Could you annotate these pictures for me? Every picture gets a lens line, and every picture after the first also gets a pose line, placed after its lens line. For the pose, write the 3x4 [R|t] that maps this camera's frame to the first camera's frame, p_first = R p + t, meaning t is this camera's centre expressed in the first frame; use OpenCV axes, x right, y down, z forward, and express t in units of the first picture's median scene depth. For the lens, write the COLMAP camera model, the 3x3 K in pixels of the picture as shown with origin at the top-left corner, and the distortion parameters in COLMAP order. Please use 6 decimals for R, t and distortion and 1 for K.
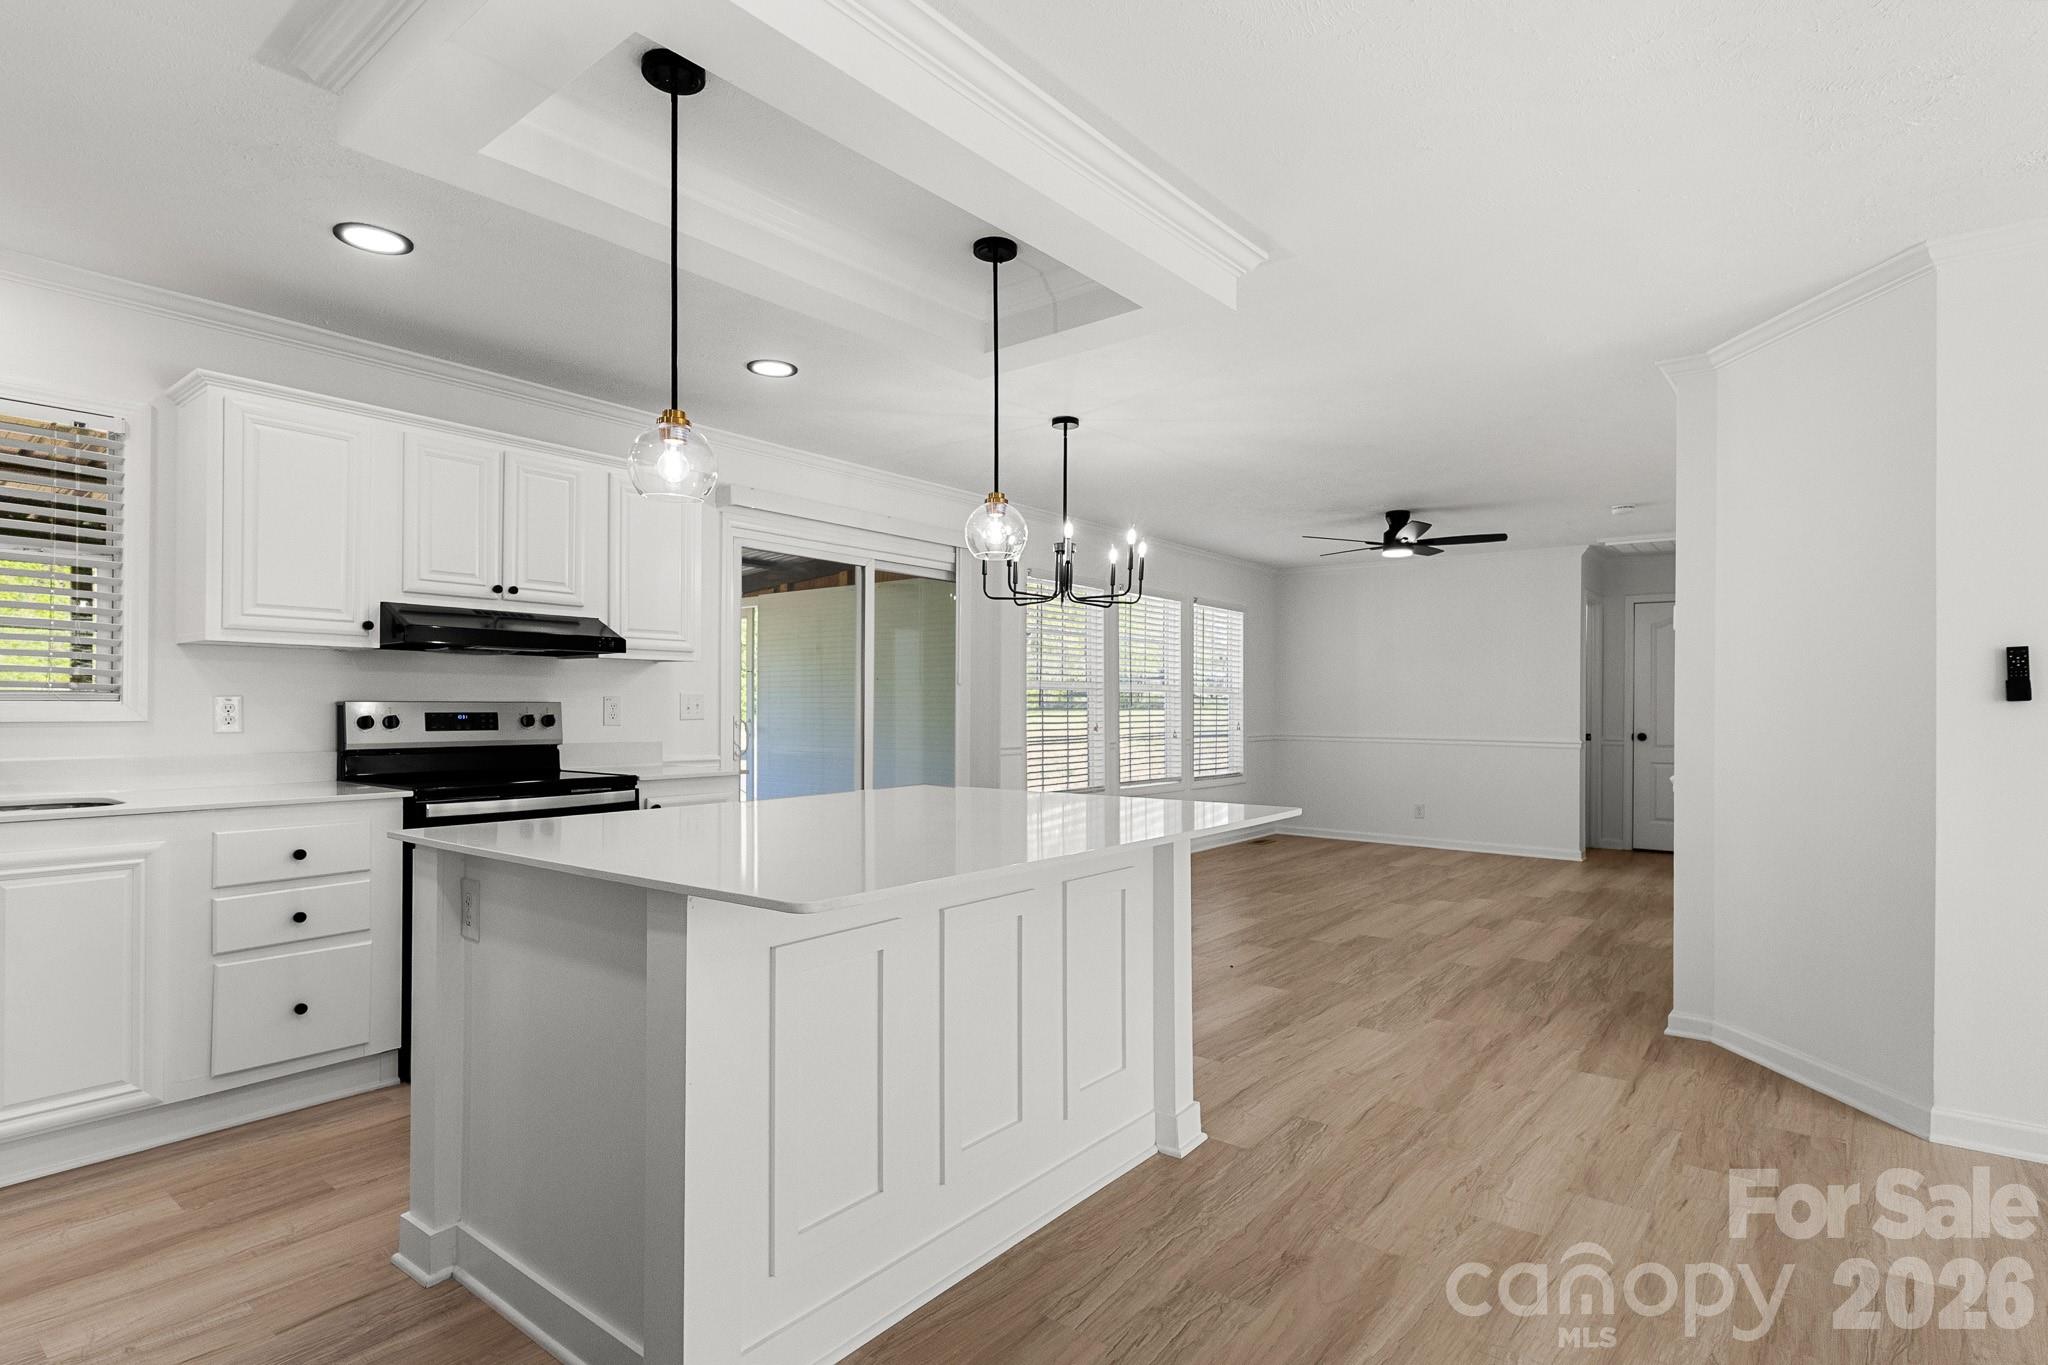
lens RADIAL K [[1007.9, 0, 1032.2], [0, 1007.9, 701.8], [0, 0, 1]] dist [0.003403, 0.000593]
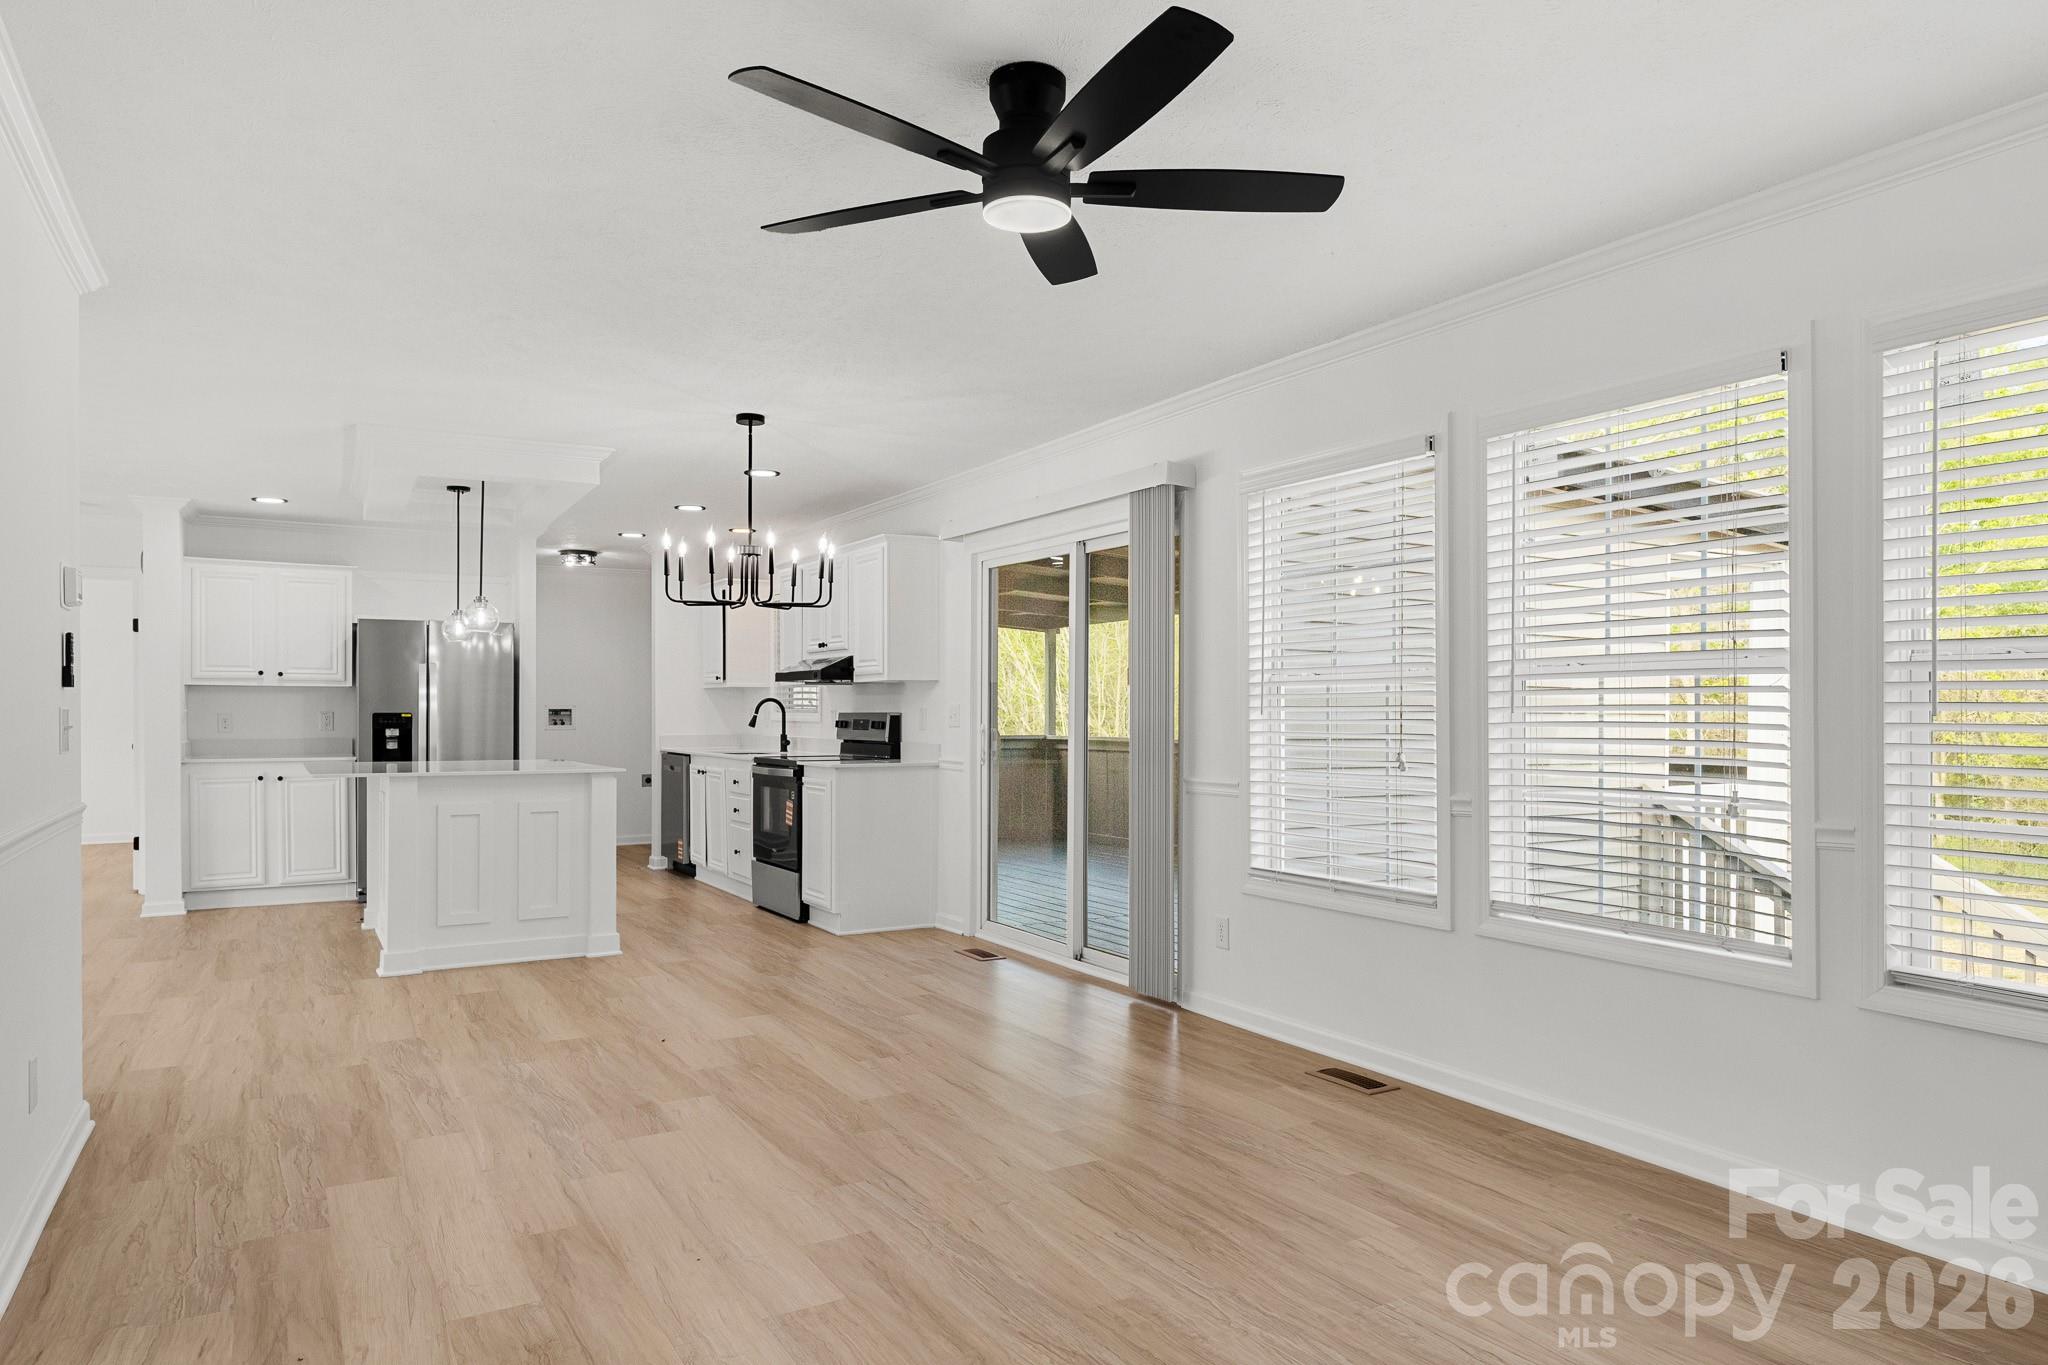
lens RADIAL K [[1291.3, 0, 1022.4], [0, 1291.3, 716.4], [0, 0, 1]] dist [-0.001944, 0.001879]
pose [[-0.366283, 0.002313, -0.930501, 0.785824], [0.002161, 0.999996, 0.001635, 0.005316], [0.930501, -0.001412, -0.366287, 1.237638]]
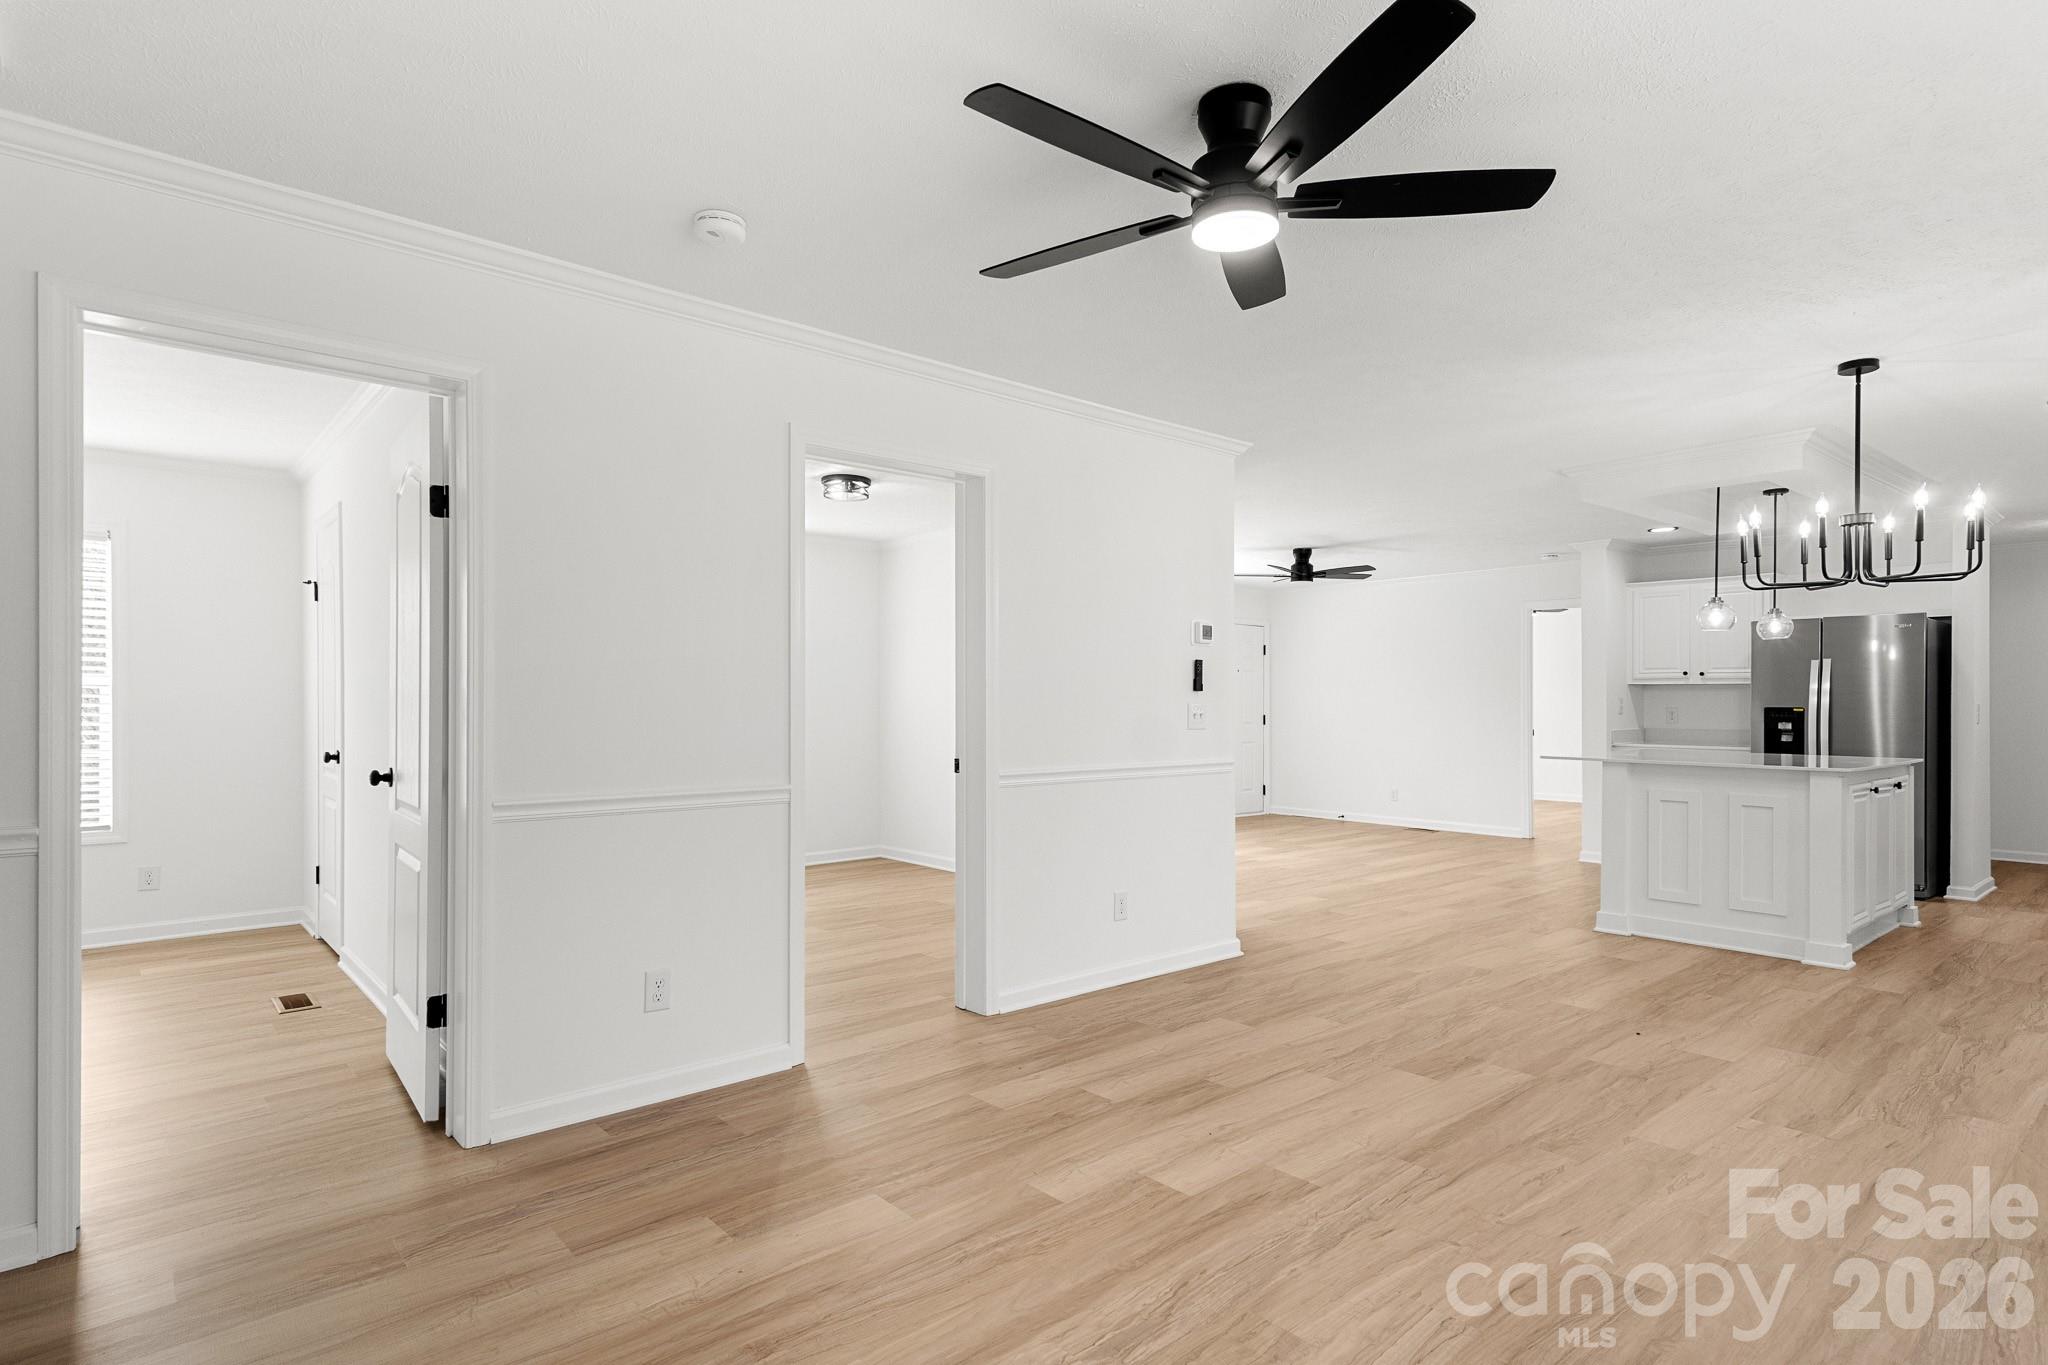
lens RADIAL K [[1052.1, 0, 1000.5], [0, 1052.1, 705.5], [0, 0, 1]] dist [0.002930, 0.001325]
pose [[-0.978816, -0.003630, 0.204712, 0.395683], [-0.003824, 0.999993, -0.000550, 0.004131], [-0.204709, -0.001321, -0.978822, 1.453324]]
